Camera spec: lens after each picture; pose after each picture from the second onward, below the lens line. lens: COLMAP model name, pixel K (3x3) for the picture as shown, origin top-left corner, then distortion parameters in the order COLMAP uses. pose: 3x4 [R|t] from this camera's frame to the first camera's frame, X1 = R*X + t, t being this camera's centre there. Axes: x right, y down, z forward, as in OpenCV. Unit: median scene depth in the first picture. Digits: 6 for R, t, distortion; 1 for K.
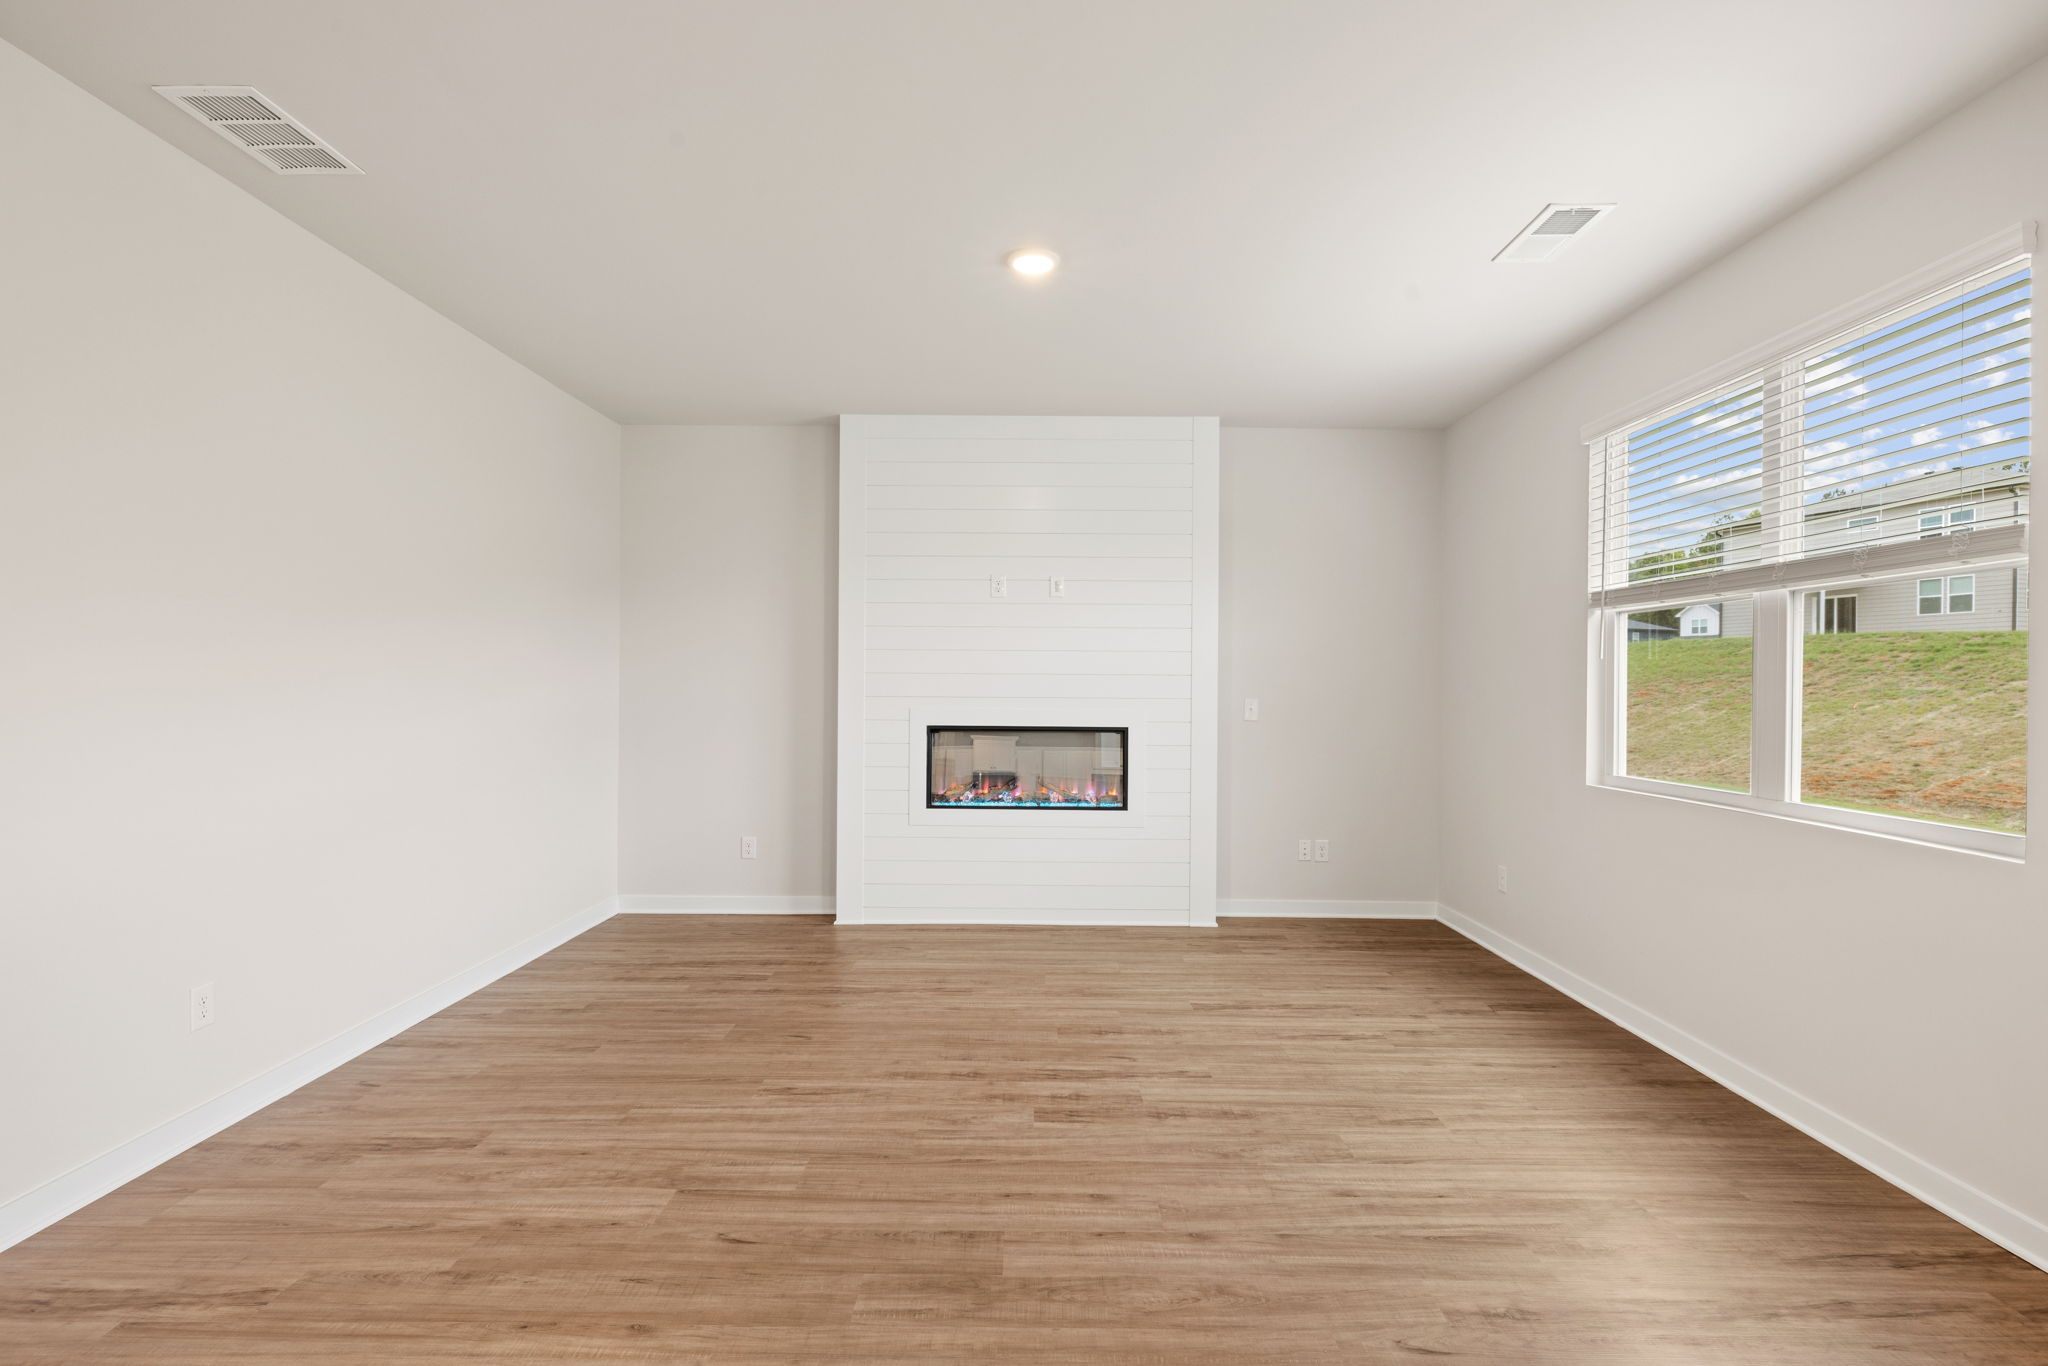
lens RADIAL K [[965.7, 0, 1009.6], [0, 965.7, 688.8], [0, 0, 1]] dist [-0.002142, 0.001082]
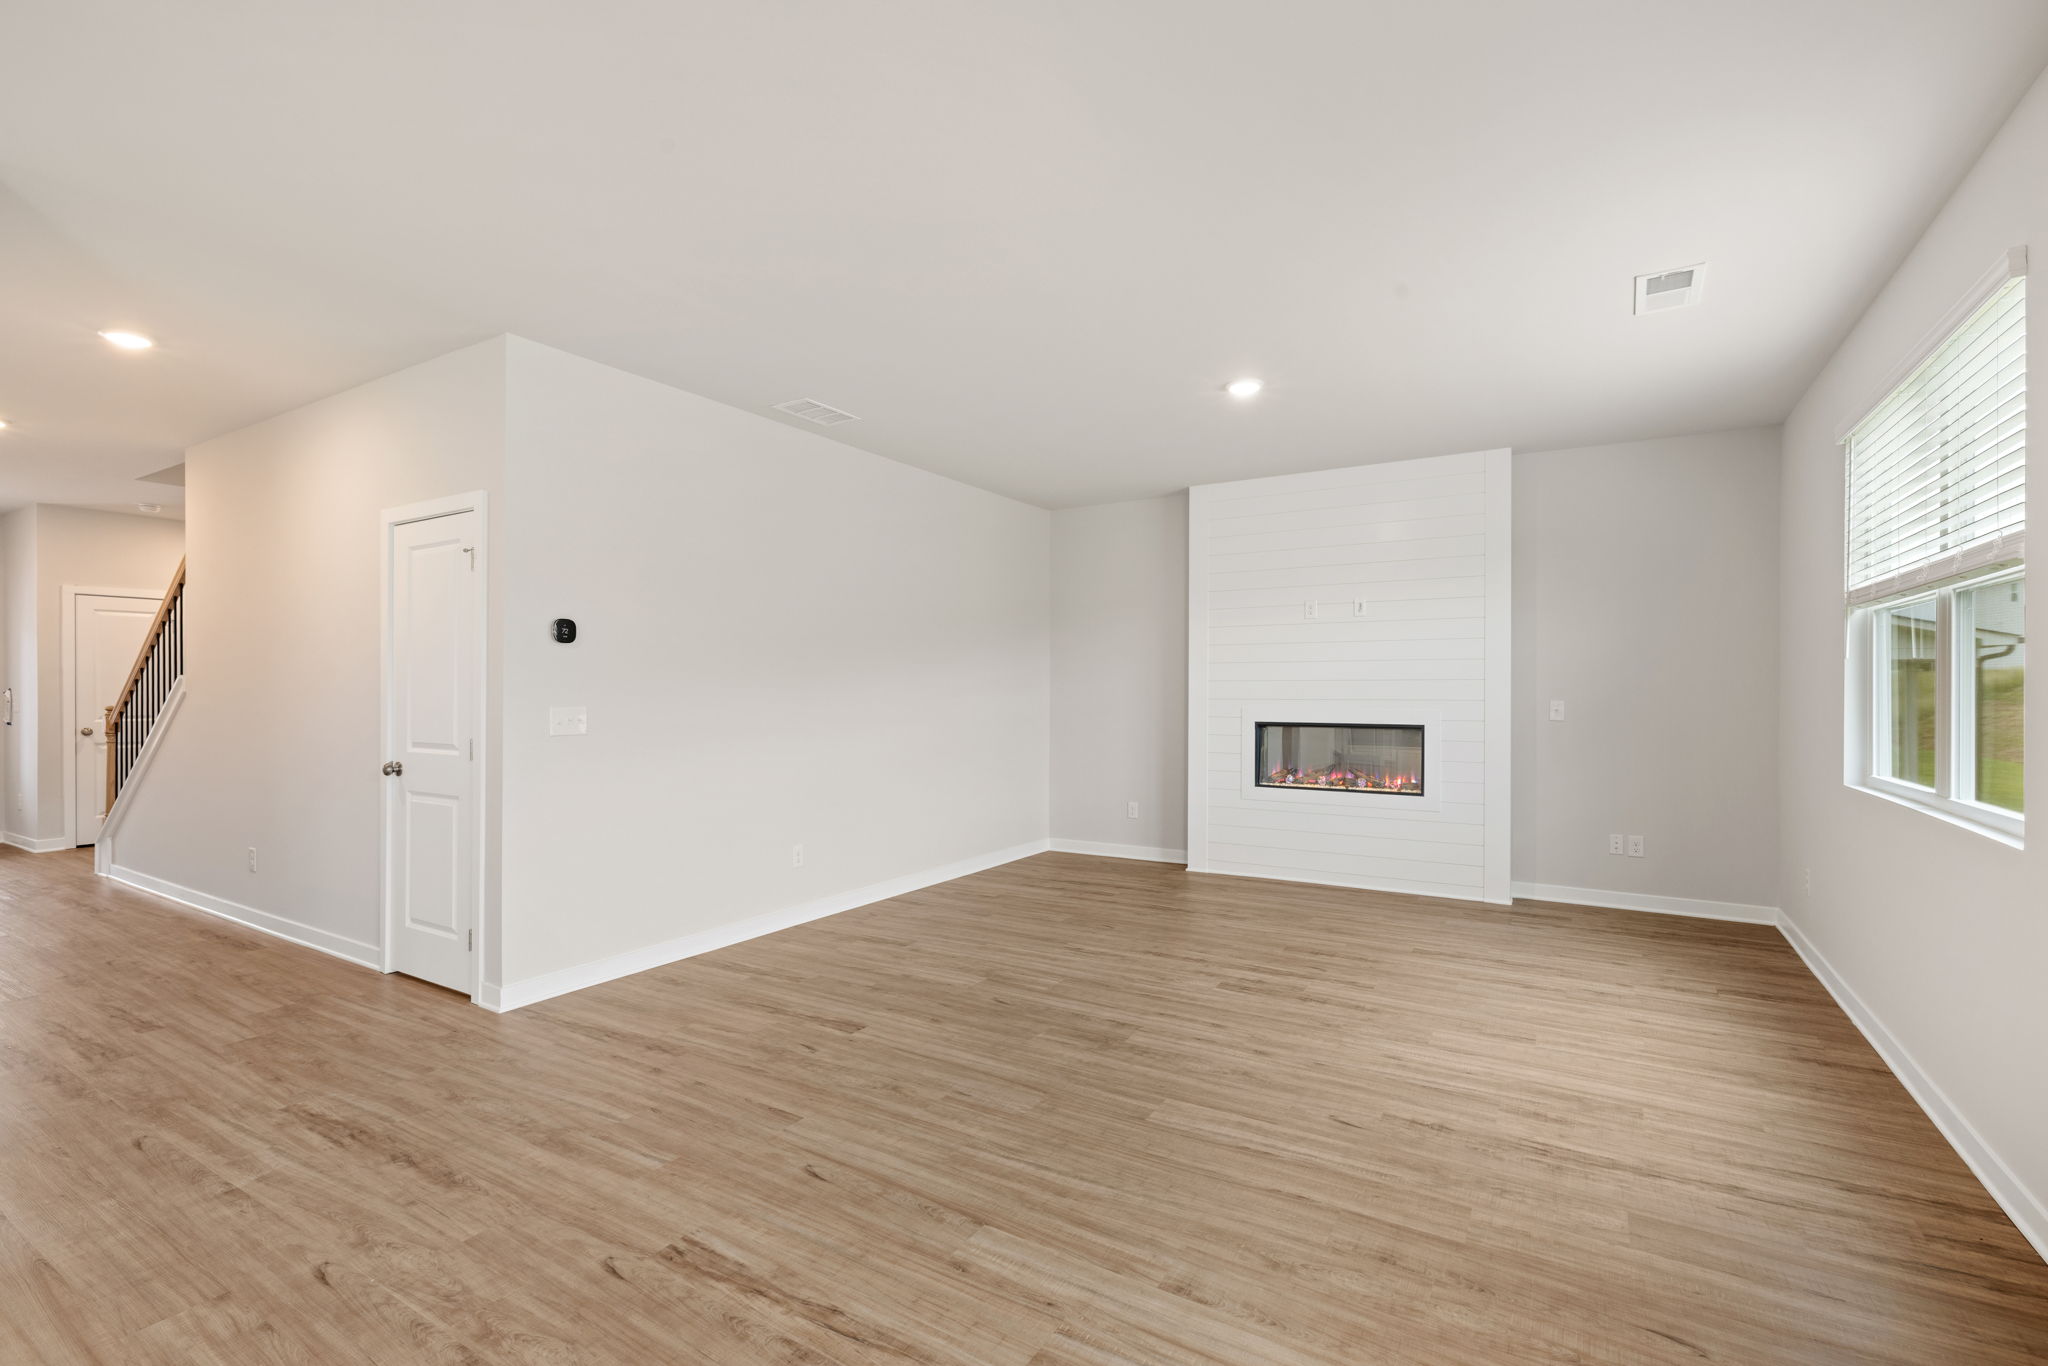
lens RADIAL K [[922.5, 0, 1033.8], [0, 922.5, 693.2], [0, 0, 1]] dist [-0.003690, 0.001677]
pose [[0.856287, -0.005952, -0.516465, 0.455152], [0.004396, 0.999981, -0.004235, 0.006293], [0.516481, 0.001355, 0.856298, -0.299325]]
